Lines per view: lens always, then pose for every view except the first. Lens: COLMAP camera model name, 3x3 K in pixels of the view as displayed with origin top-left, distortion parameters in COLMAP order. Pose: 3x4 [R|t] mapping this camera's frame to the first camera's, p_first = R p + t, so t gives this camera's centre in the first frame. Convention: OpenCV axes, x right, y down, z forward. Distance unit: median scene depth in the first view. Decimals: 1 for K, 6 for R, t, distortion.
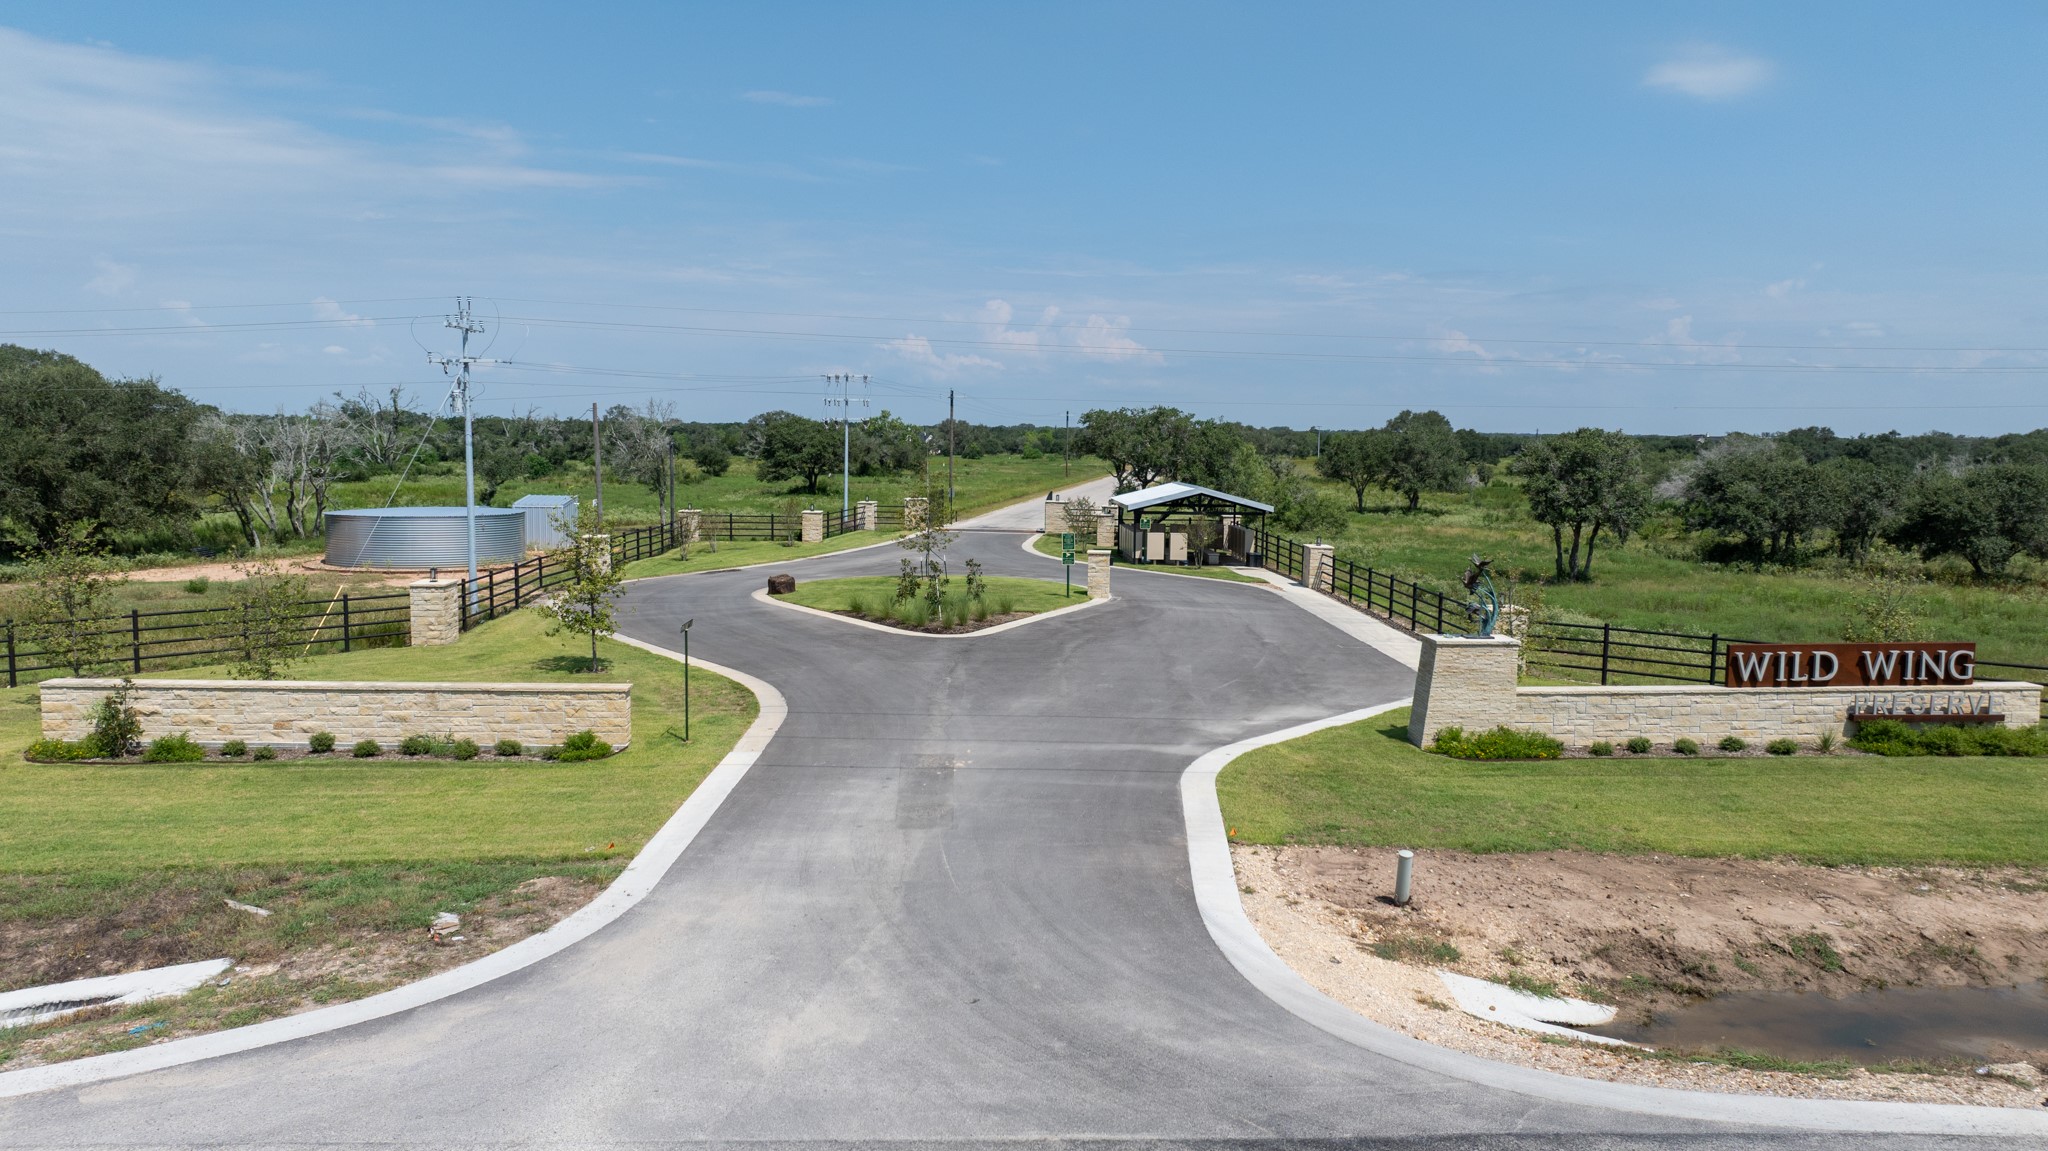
lens RADIAL K [[1431.6, 0, 1020.7], [0, 1431.6, 592.3], [0, 0, 1]] dist [-0.034483, 0.025498]
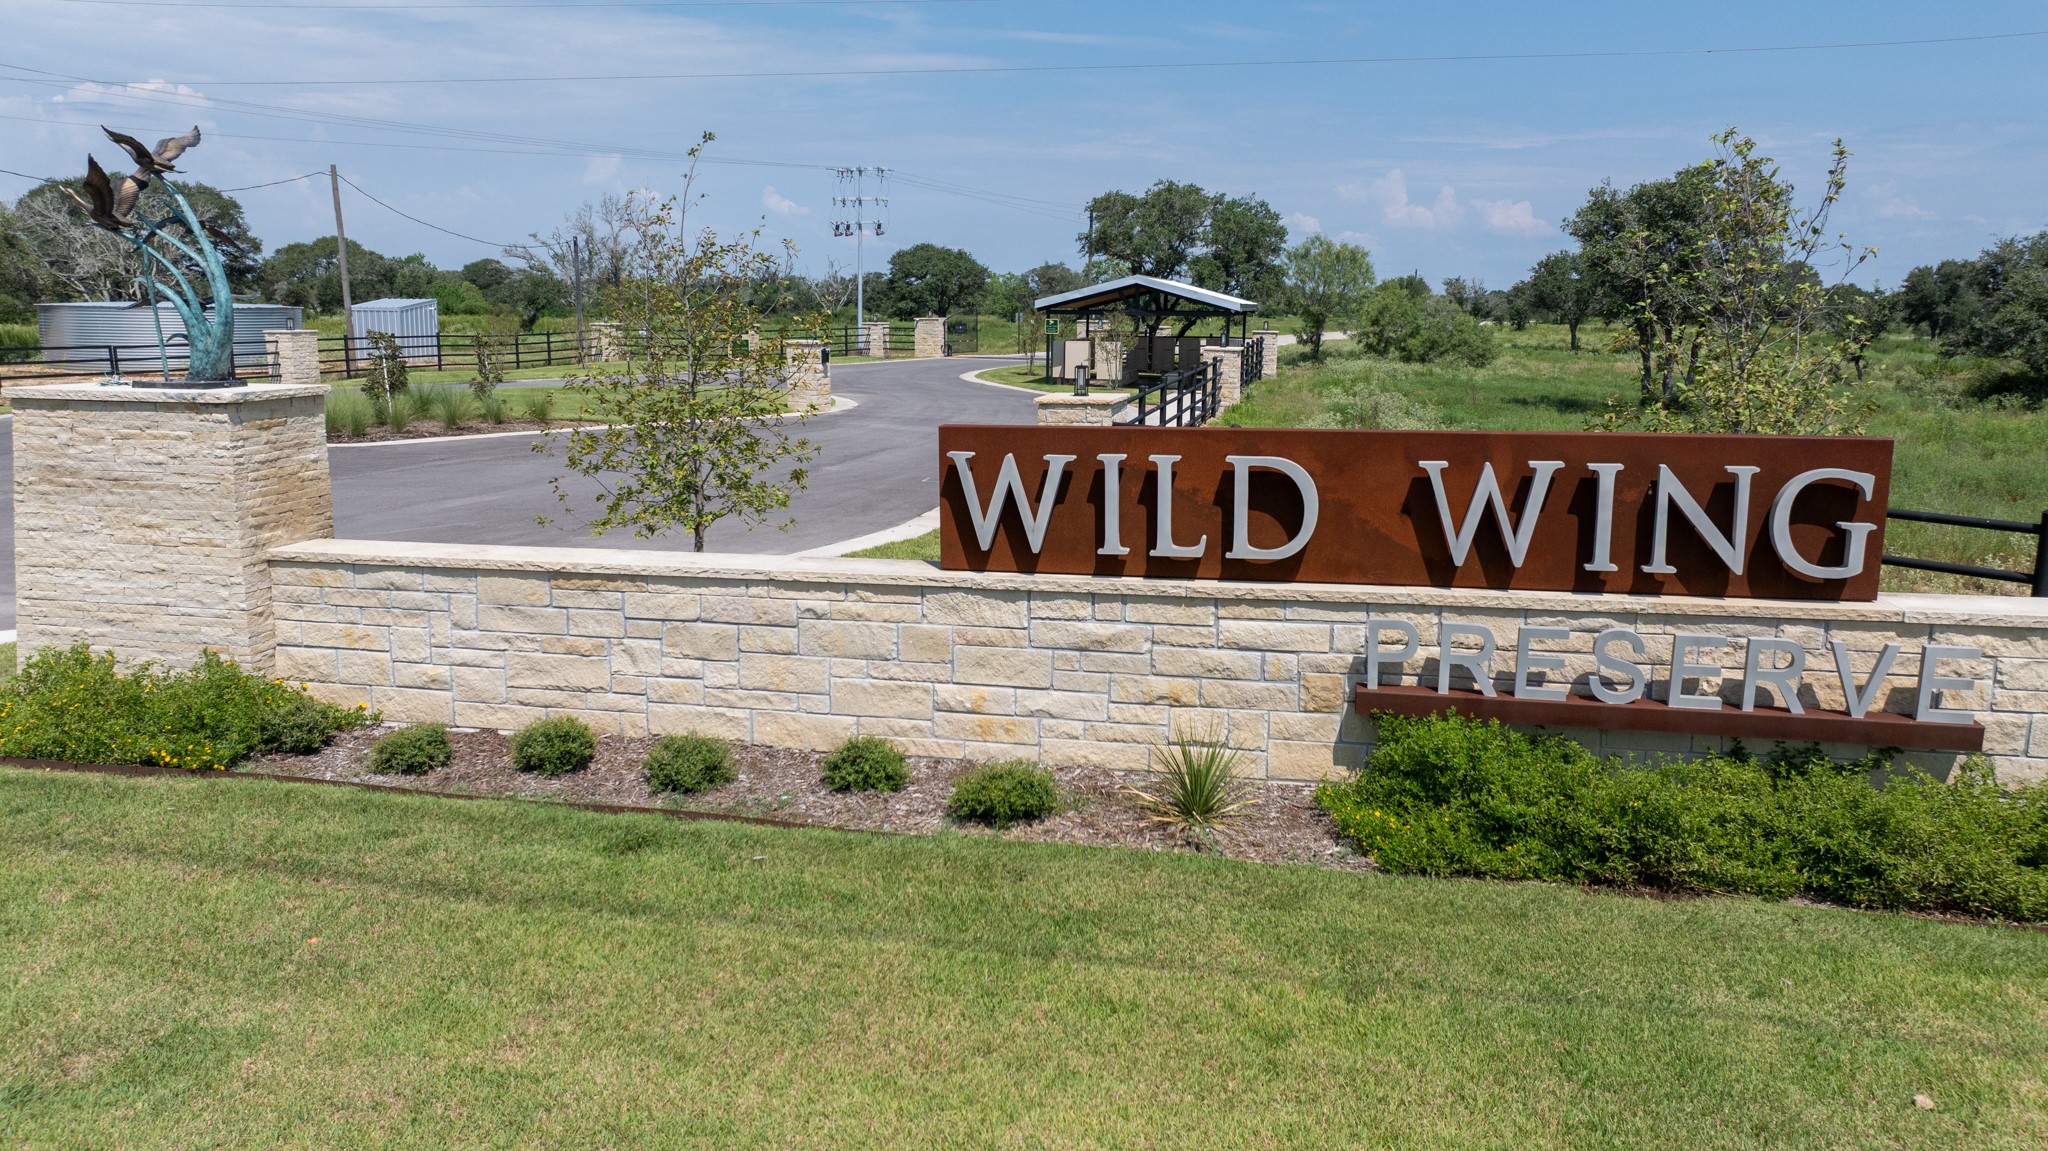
lens RADIAL K [[1431.6, 0, 1030.8], [0, 1431.6, 559.5], [0, 0, 1]] dist [-0.034483, 0.025498]
pose [[0.970392, 0.042320, -0.237798, 0.587858], [-0.026577, 0.997261, 0.069021, 0.043814], [0.240068, -0.060658, 0.968859, 0.717203]]
